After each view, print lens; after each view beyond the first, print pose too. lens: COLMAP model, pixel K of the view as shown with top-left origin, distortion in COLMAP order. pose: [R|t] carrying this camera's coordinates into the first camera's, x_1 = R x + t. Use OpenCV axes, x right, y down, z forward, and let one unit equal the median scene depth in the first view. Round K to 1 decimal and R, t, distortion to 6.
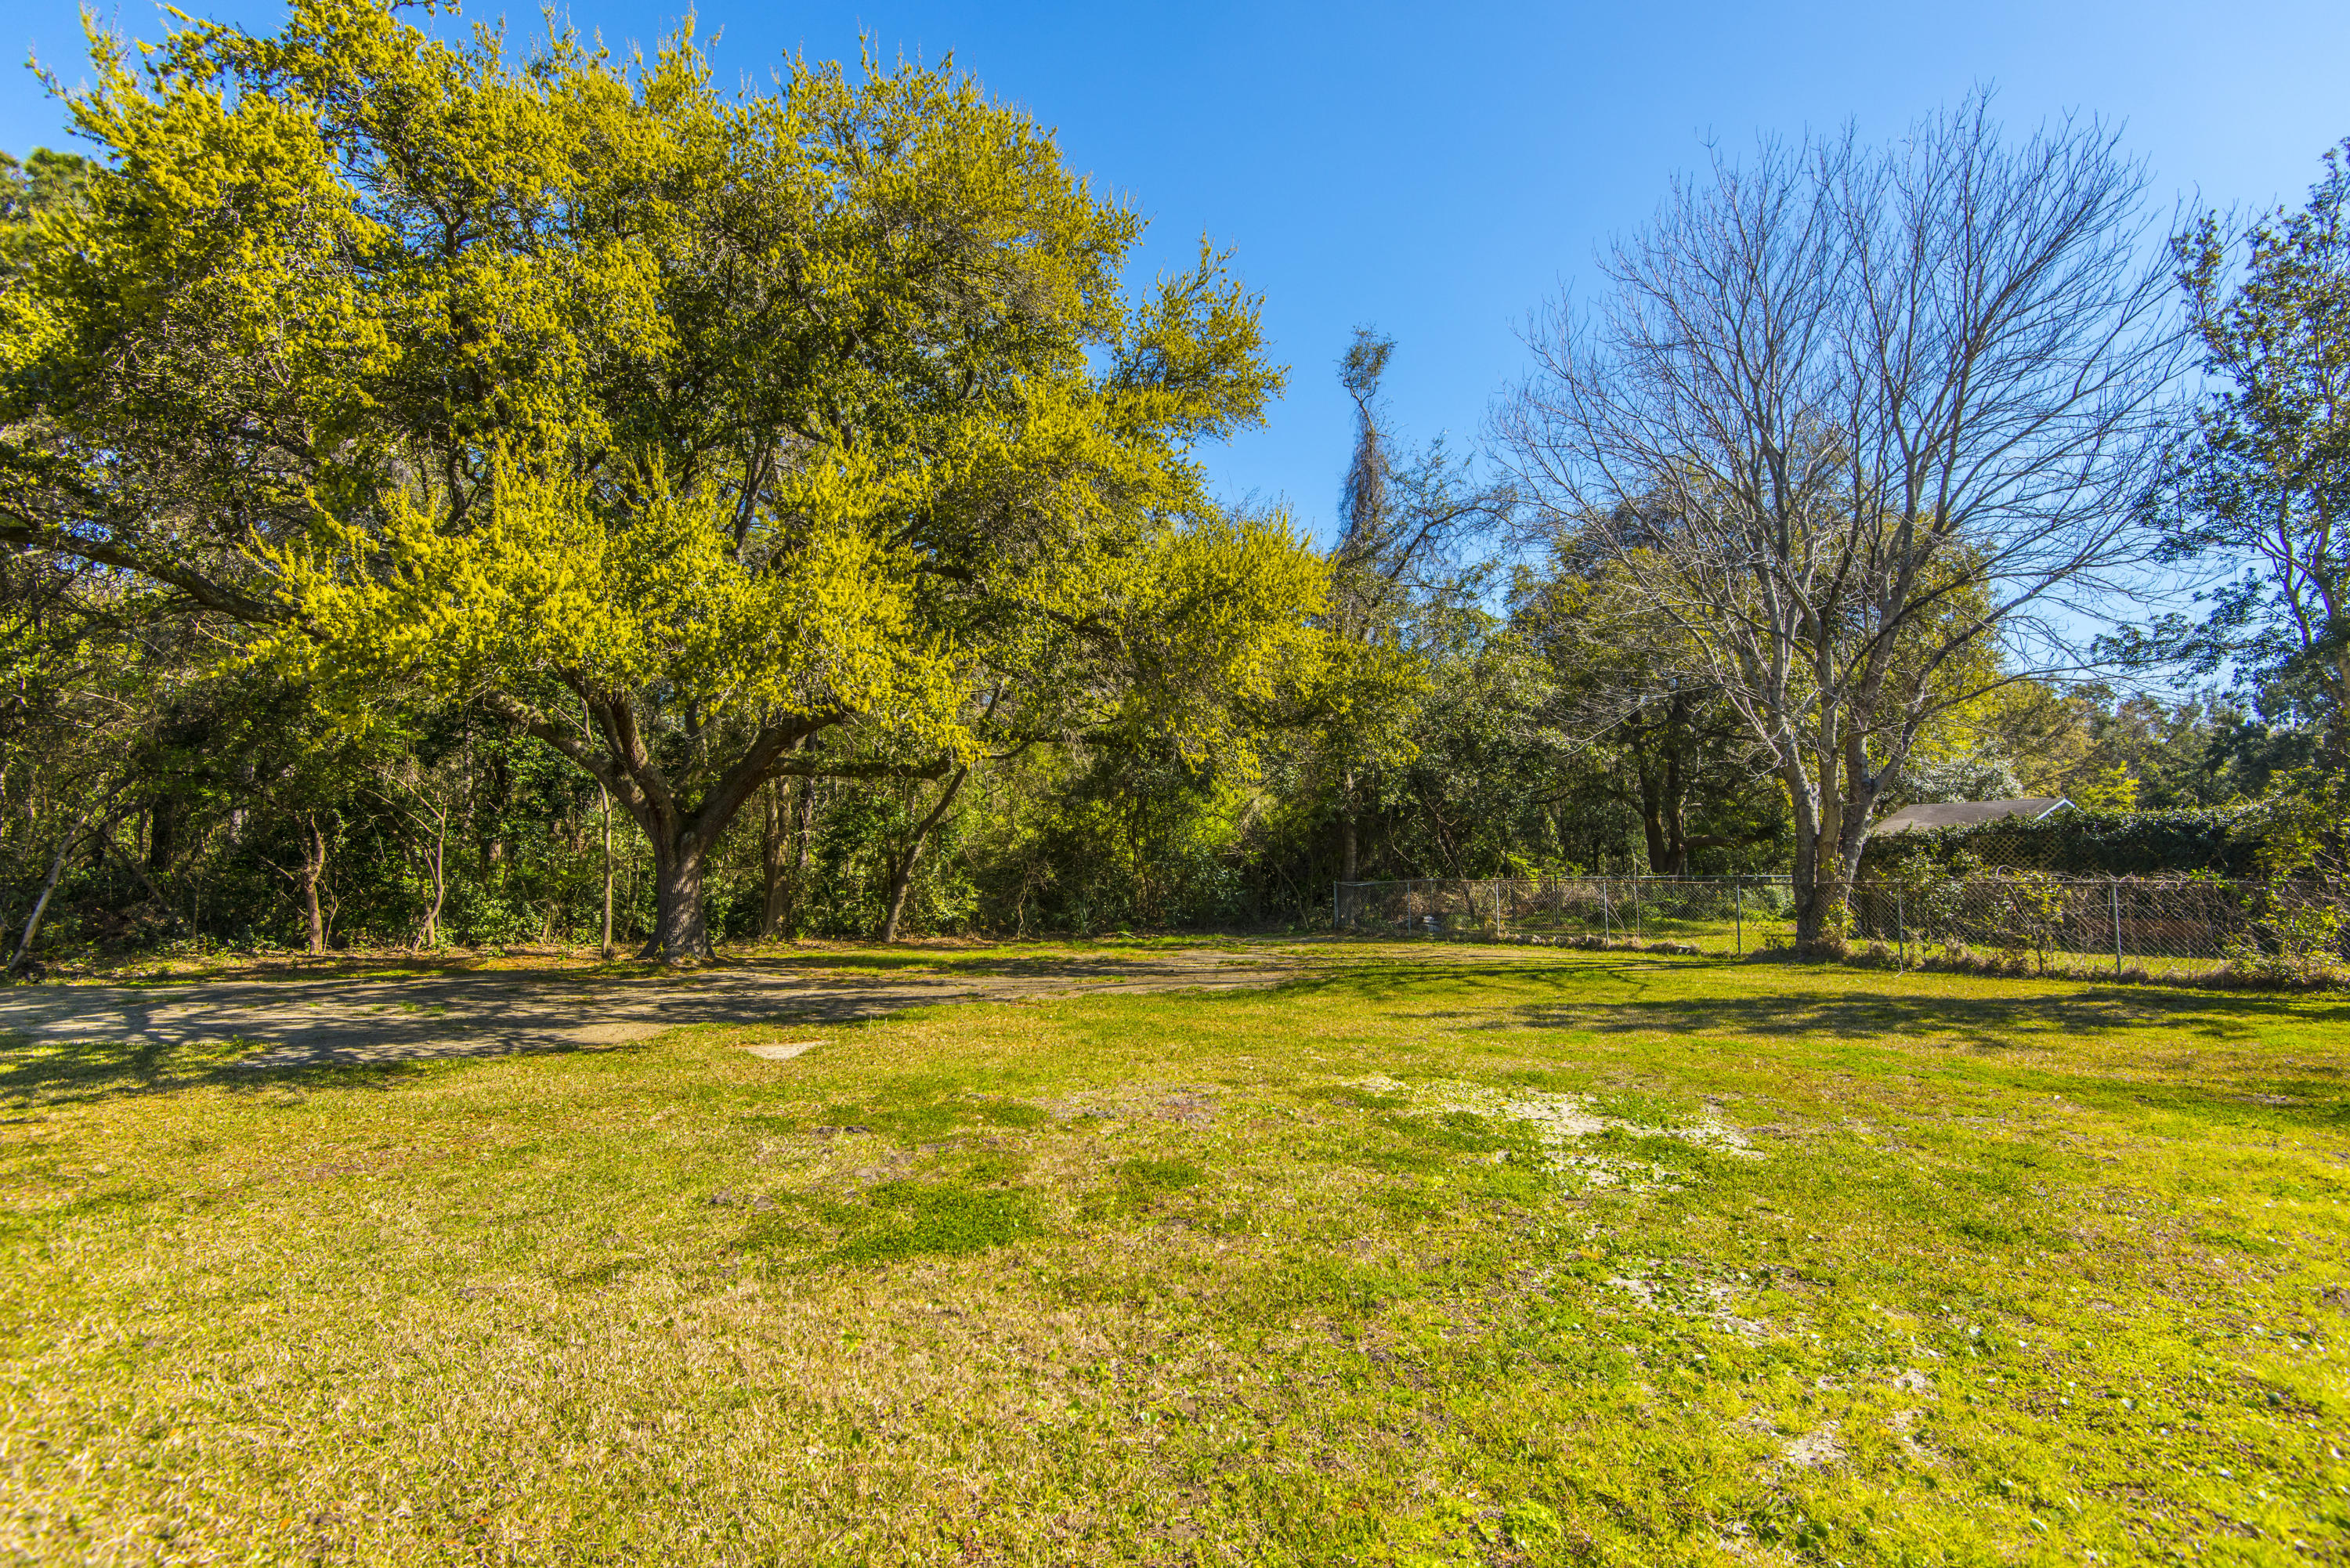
lens RADIAL K [[1055.8, 0, 1170.6], [0, 1055.8, 775.4], [0, 0, 1]] dist [0.025067, -0.014407]
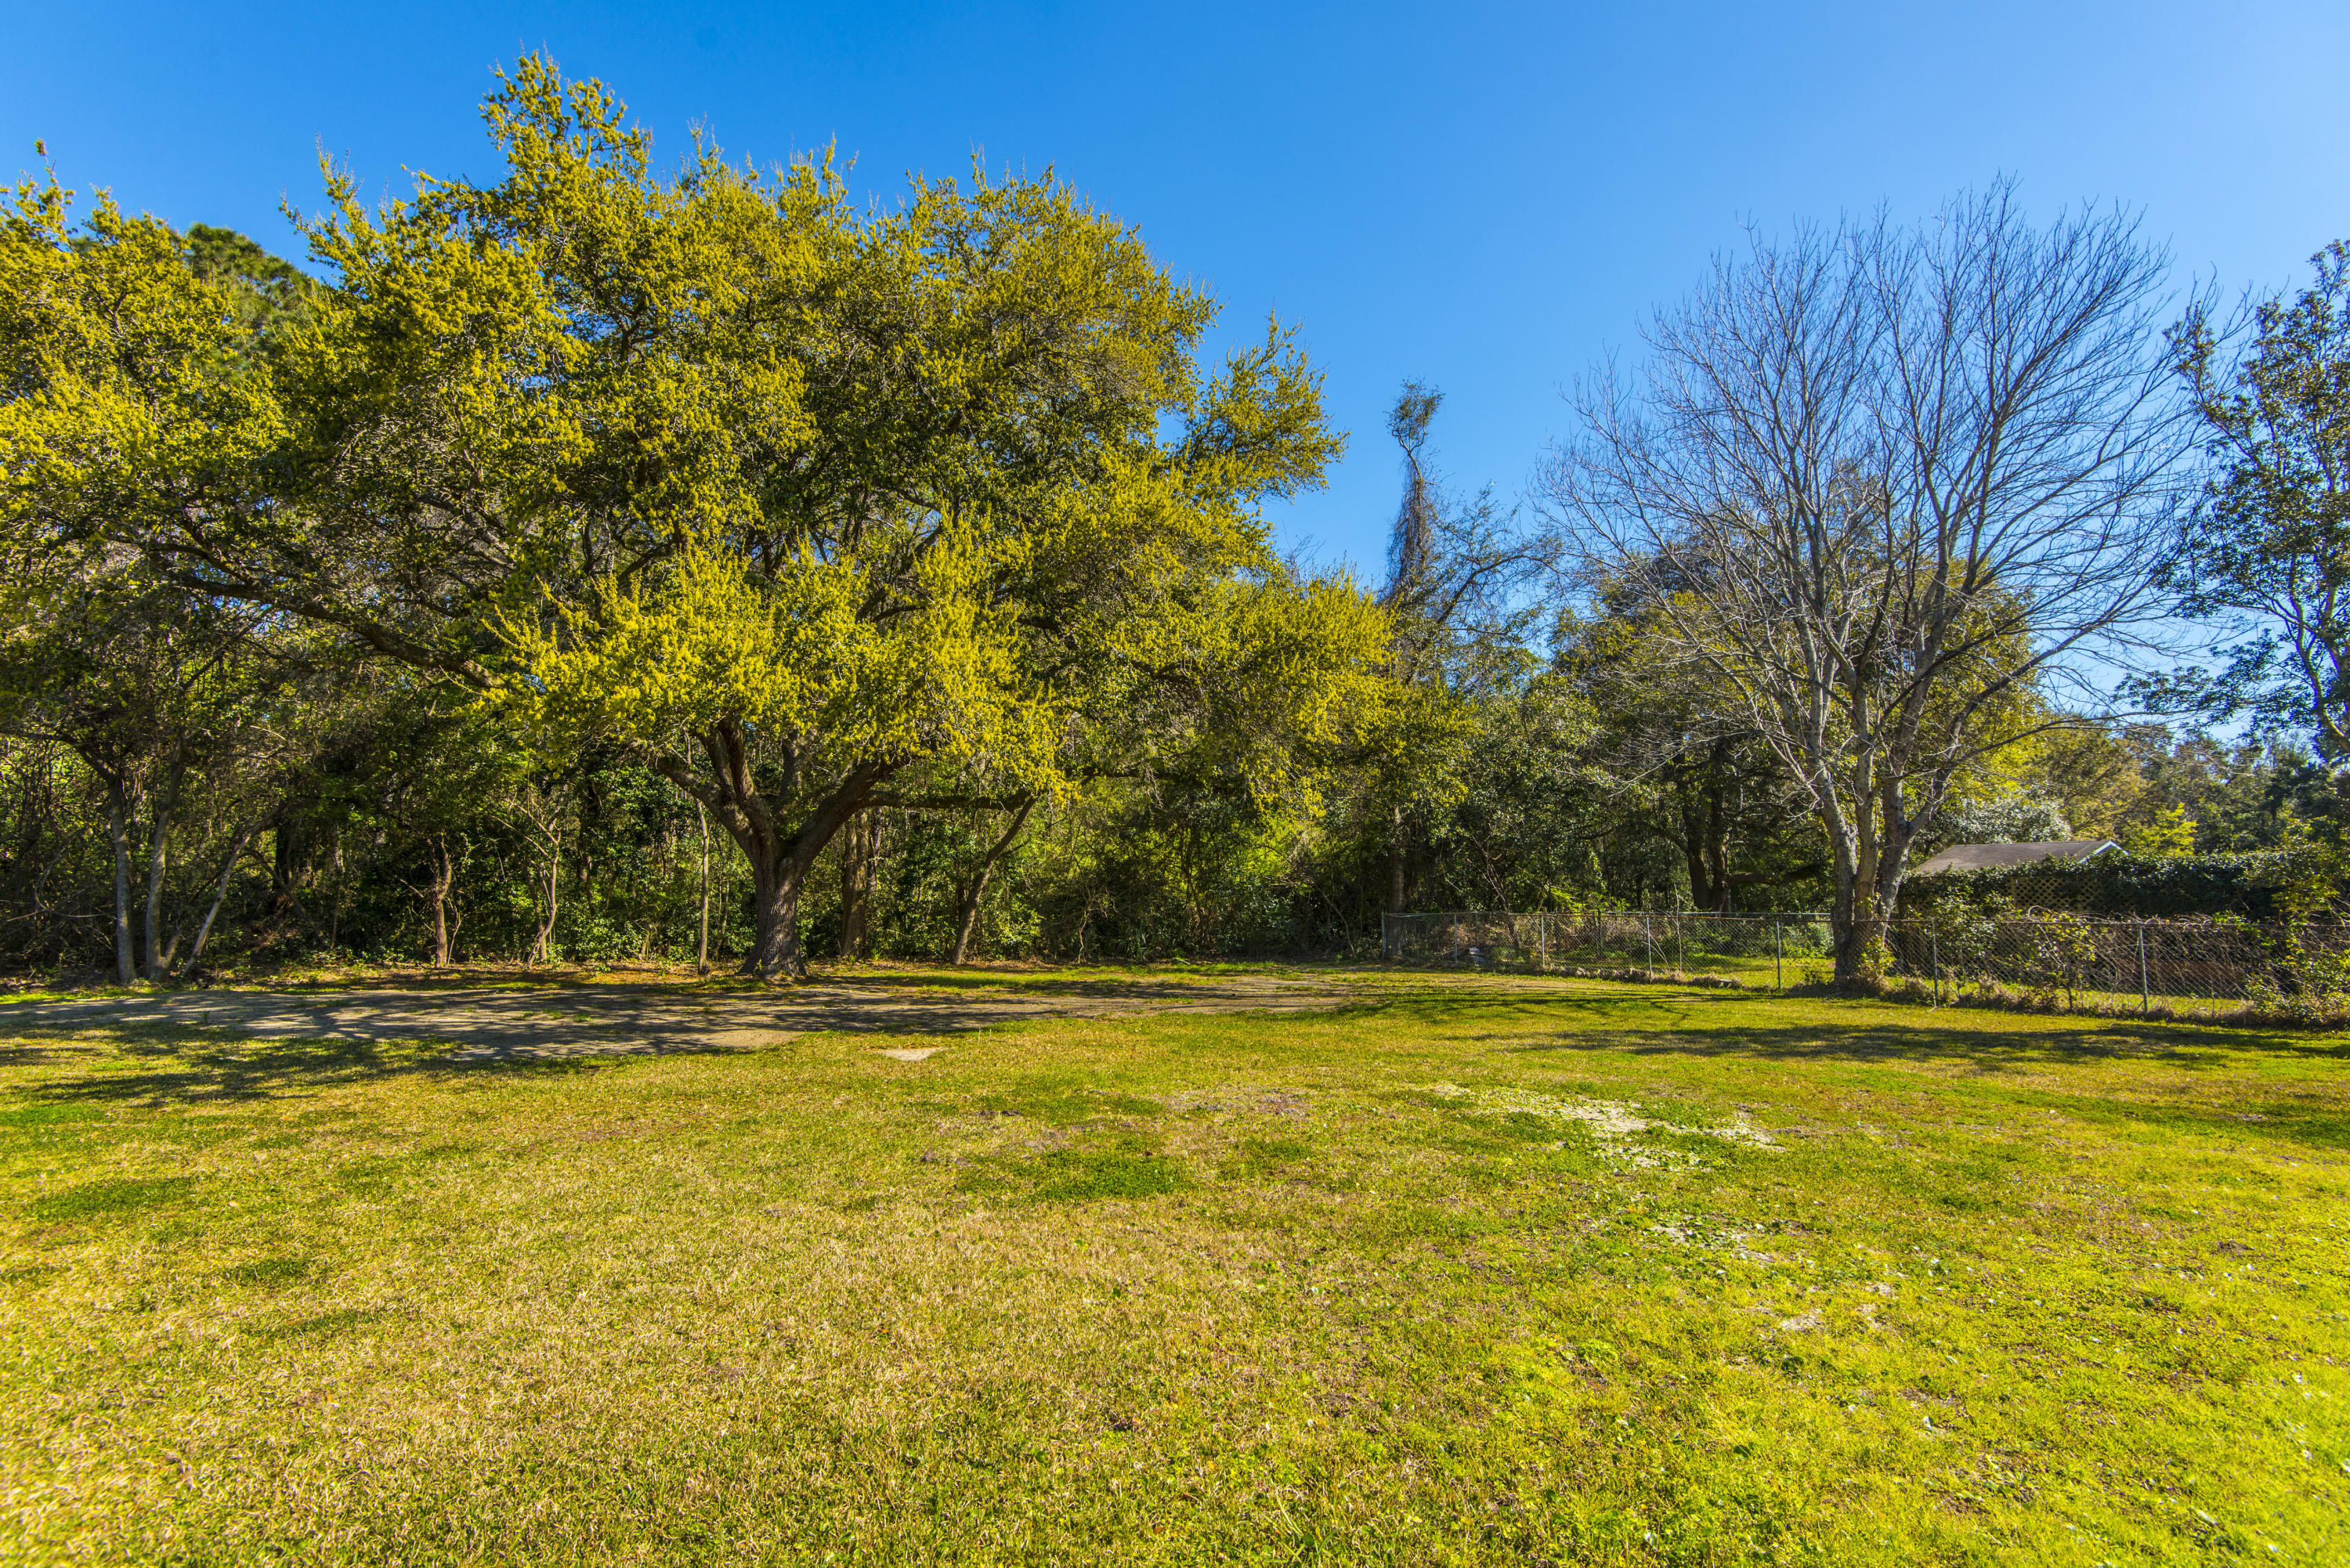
lens RADIAL K [[1055.8, 0, 1160.3], [0, 1055.8, 778.2], [0, 0, 1]] dist [0.025067, -0.014407]
pose [[0.999073, 0.008714, -0.042153, -0.038548], [-0.009730, 0.999666, -0.023940, -0.008710], [0.041930, 0.024328, 0.998824, -0.094676]]
